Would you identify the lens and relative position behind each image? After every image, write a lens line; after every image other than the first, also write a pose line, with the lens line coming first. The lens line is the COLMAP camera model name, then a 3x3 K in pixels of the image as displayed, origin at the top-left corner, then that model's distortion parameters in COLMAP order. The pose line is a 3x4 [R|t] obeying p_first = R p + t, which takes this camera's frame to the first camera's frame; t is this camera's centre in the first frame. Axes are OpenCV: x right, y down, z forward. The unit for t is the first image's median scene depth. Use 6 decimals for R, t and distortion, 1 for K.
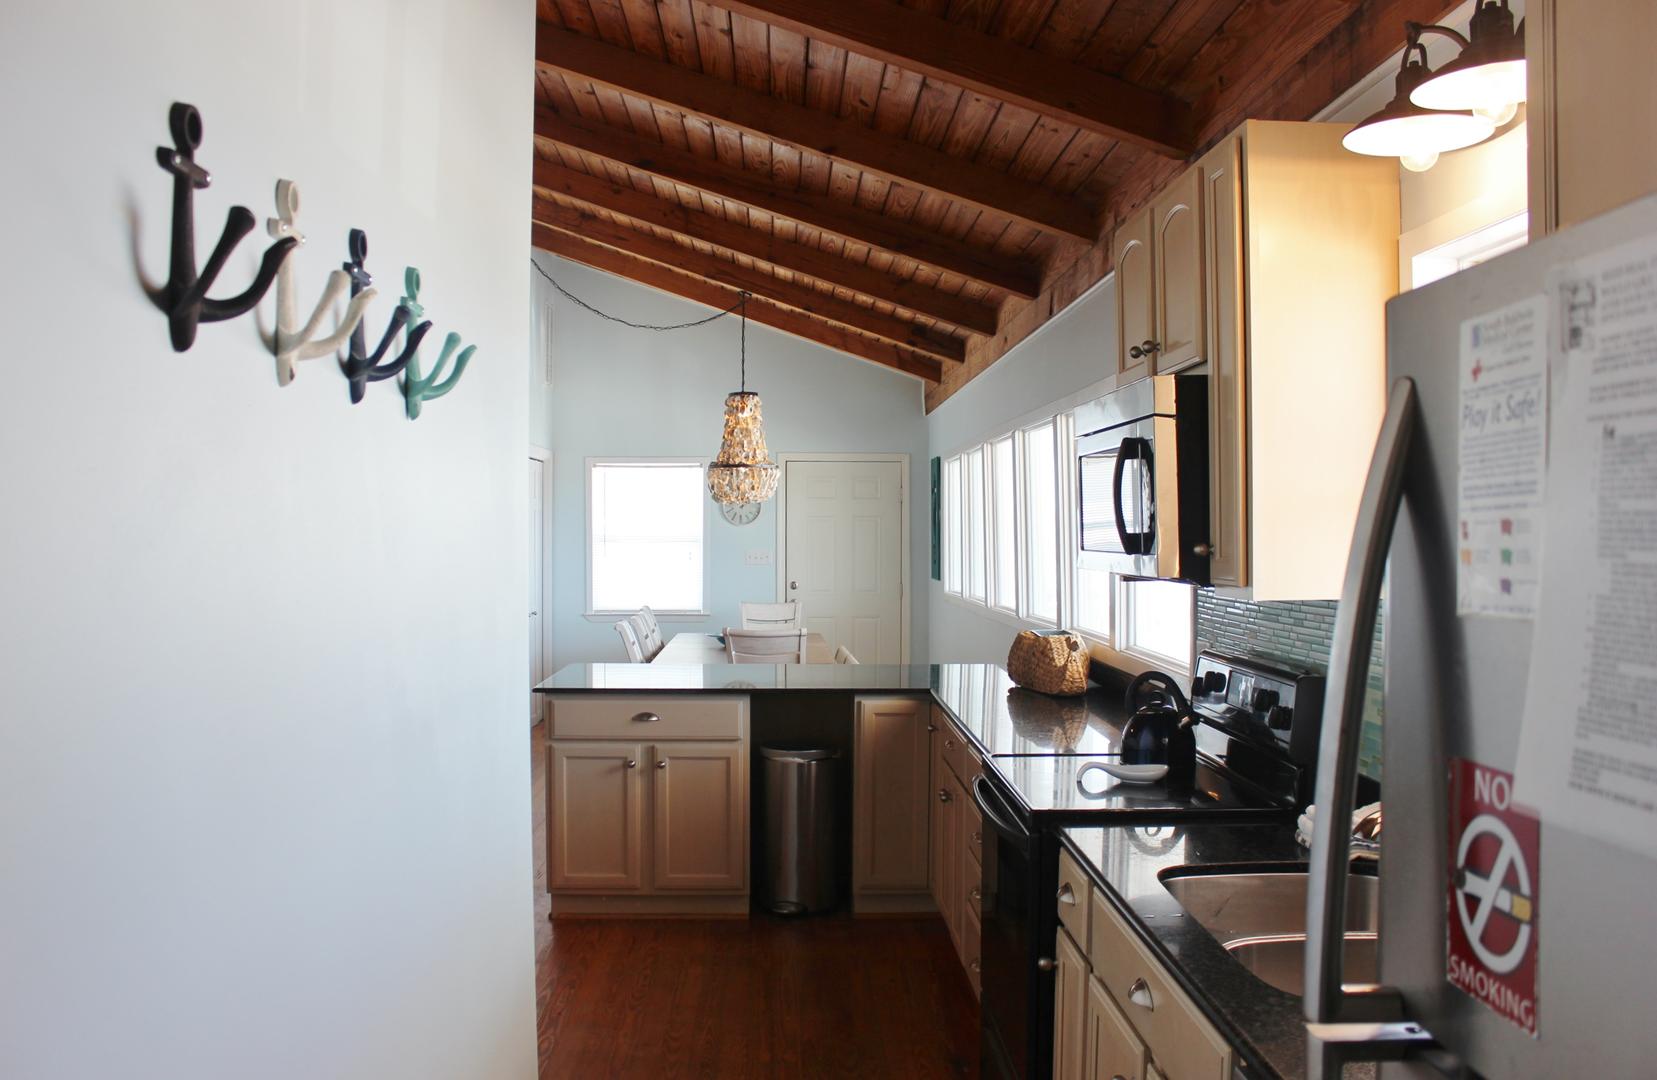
lens RADIAL K [[1446.0, 0, 835.3], [0, 1446.0, 541.3], [0, 0, 1]] dist [-0.171838, -0.001628]
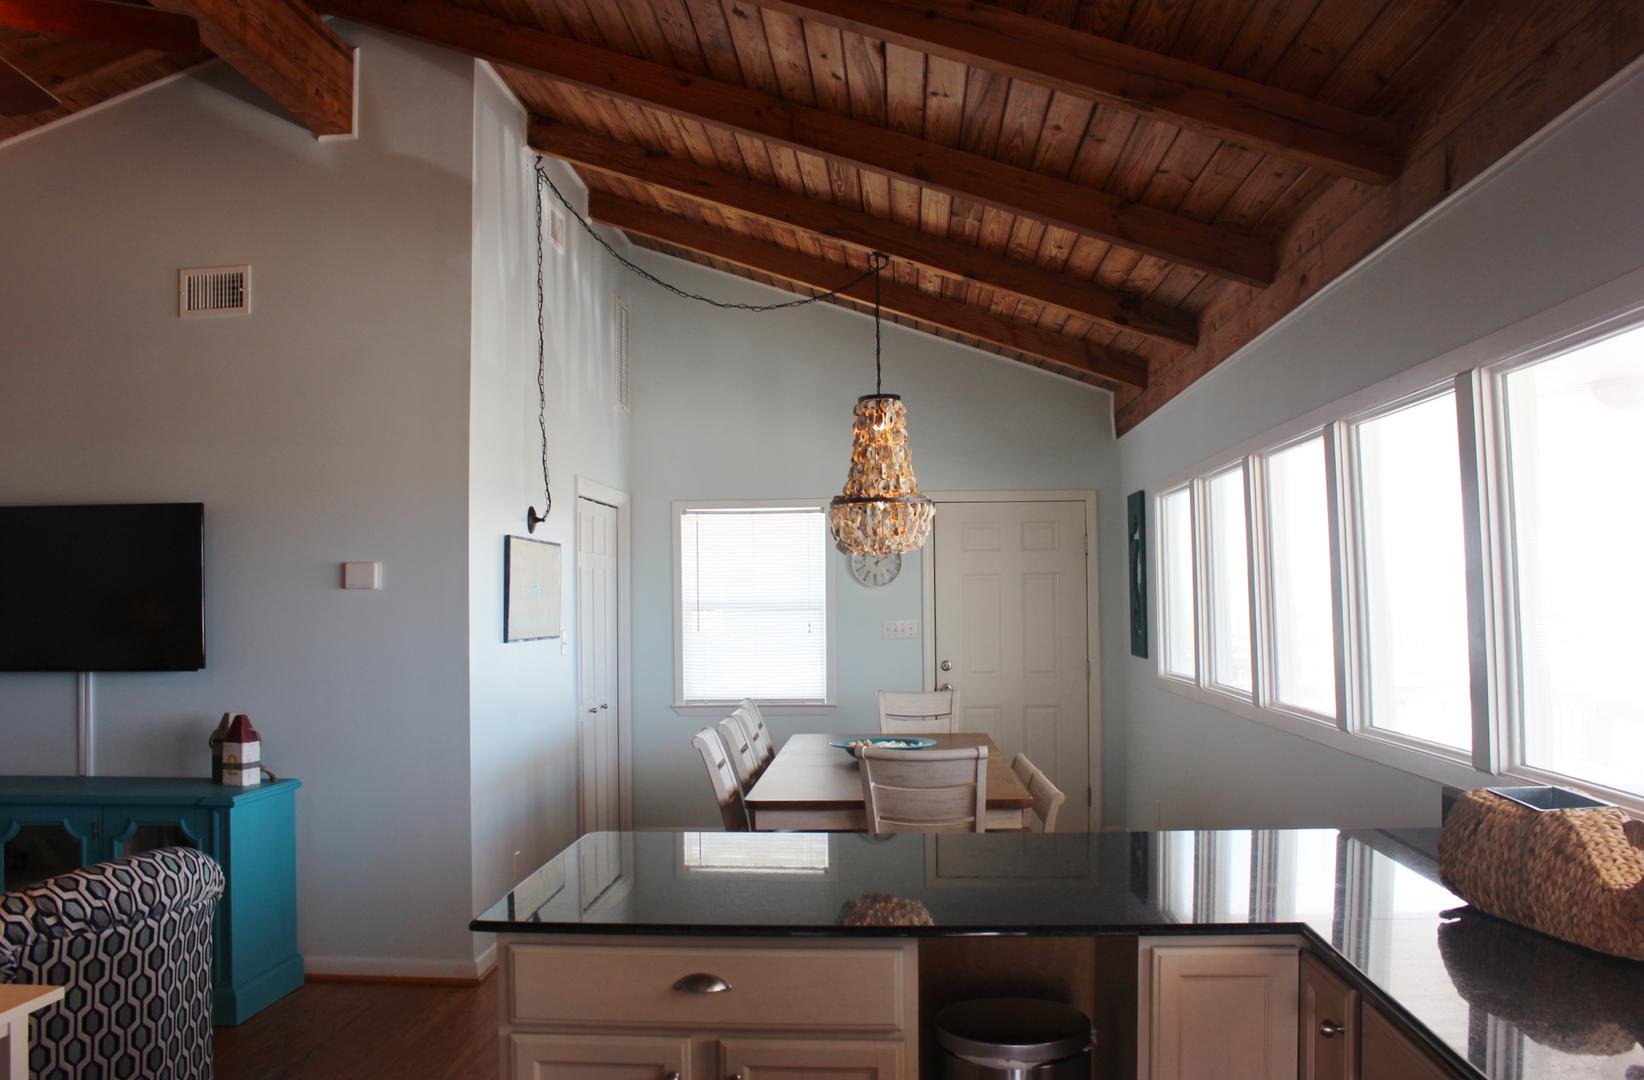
lens RADIAL K [[1392.2, 0, 817.6], [0, 1392.2, 540.0], [0, 0, 1]] dist [-0.094921, 0.001502]
pose [[0.994870, -0.016047, -0.099880, -0.027606], [0.011388, 0.998828, -0.047037, -0.002185], [0.100518, 0.045658, 0.993887, 0.333497]]
